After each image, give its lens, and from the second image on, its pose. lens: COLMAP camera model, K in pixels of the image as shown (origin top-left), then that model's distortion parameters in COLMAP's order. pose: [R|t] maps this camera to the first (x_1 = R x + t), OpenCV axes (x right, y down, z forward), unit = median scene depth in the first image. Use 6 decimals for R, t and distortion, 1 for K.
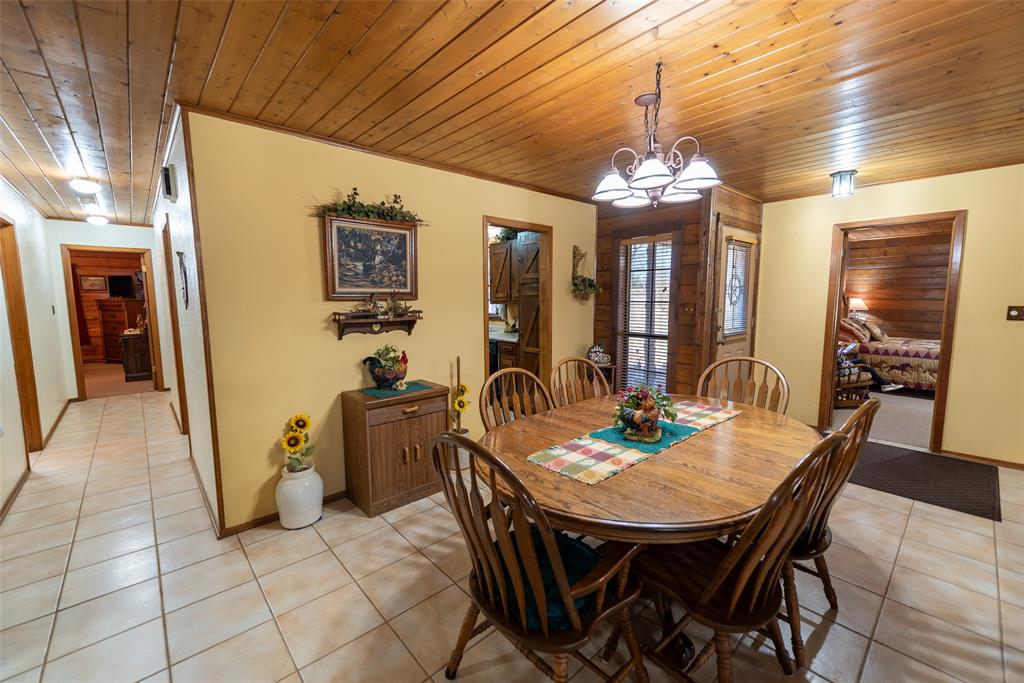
lens RADIAL K [[410.7, 0, 512.7], [0, 410.7, 343.3], [0, 0, 1]] dist [0.010586, -0.004191]
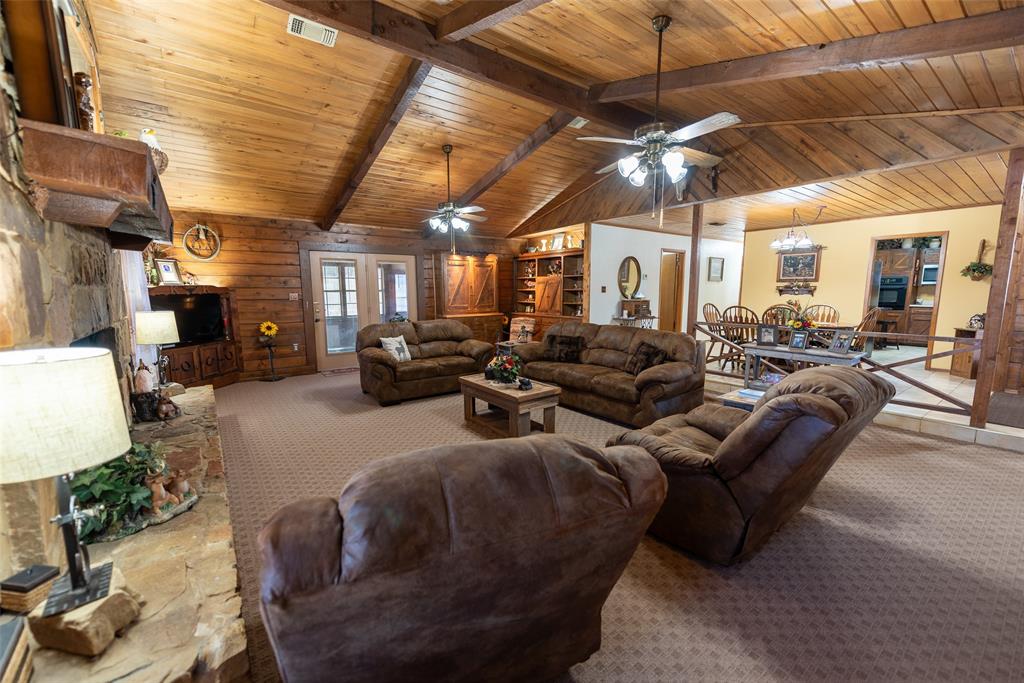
lens RADIAL K [[410.7, 0, 509.0], [0, 410.7, 344.3], [0, 0, 1]] dist [0.010586, -0.004191]
pose [[-0.093903, 0.134173, -0.986499, 2.412064], [-0.112106, 0.983150, 0.144388, 0.107702], [0.989249, 0.124151, -0.077280, -0.534163]]
